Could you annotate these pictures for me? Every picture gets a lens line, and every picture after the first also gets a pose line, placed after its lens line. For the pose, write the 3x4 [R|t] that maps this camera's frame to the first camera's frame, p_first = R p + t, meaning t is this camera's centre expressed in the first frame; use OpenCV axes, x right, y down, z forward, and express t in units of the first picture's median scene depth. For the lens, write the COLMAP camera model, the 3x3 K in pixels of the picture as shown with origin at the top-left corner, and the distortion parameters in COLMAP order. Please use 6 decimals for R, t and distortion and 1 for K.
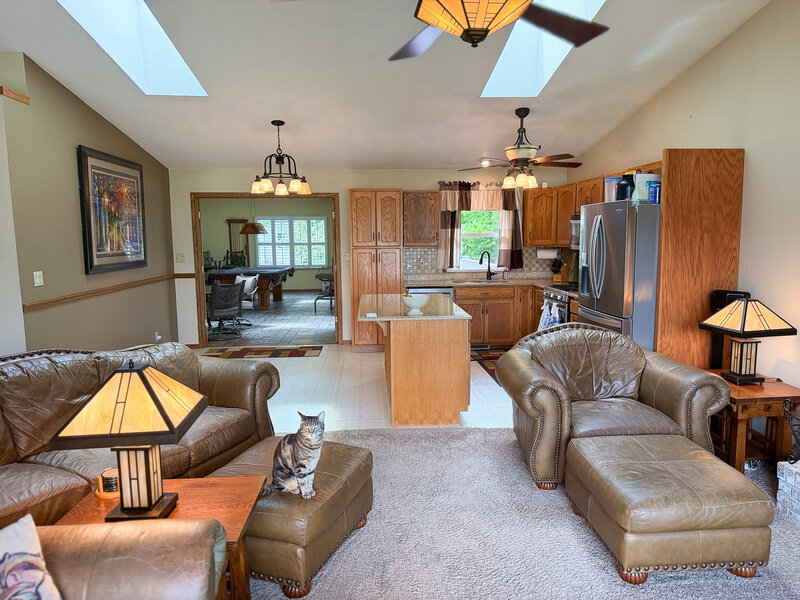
lens RADIAL K [[556.5, 0, 400.0], [0, 556.5, 300.0], [0, 0, 1]] dist [0.111421, -0.189520]
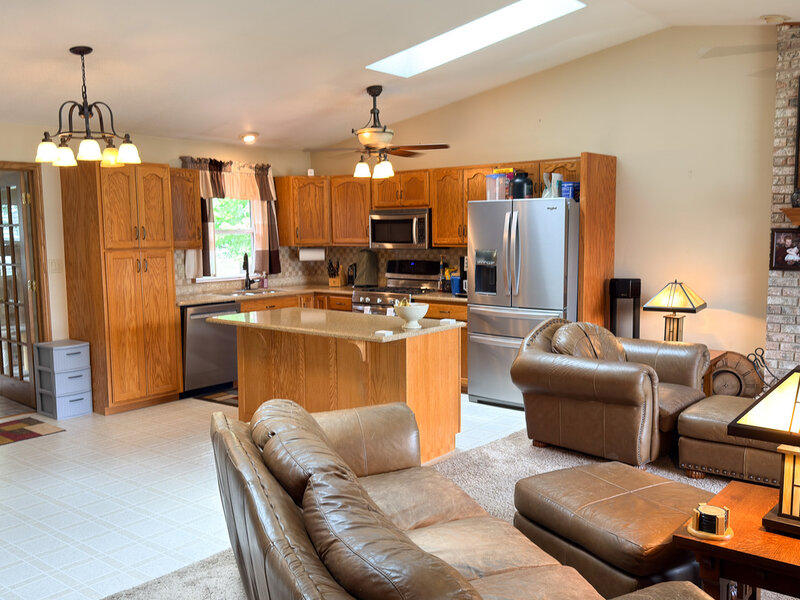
lens RADIAL K [[741.6, 0, 400.0], [0, 741.6, 300.0], [0, 0, 1]] dist [0.210872, -0.574416]
pose [[0.663310, -0.069828, 0.745080, -0.481100], [0.087694, 0.996030, 0.015277, -0.020092], [-0.743189, 0.055206, 0.666800, 0.165646]]
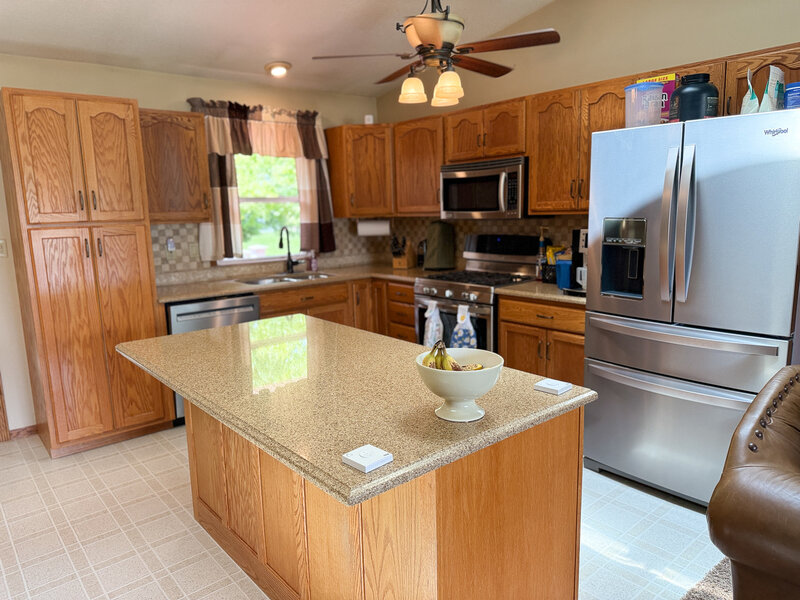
lens RADIAL K [[556.5, 0, 400.0], [0, 556.5, 300.0], [0, 0, 1]] dist [0.111421, -0.189520]
pose [[0.794092, -0.111931, 0.597402, -0.116171], [0.086466, 0.993704, 0.071250, -0.041630], [-0.601616, -0.004925, 0.798770, 0.452622]]
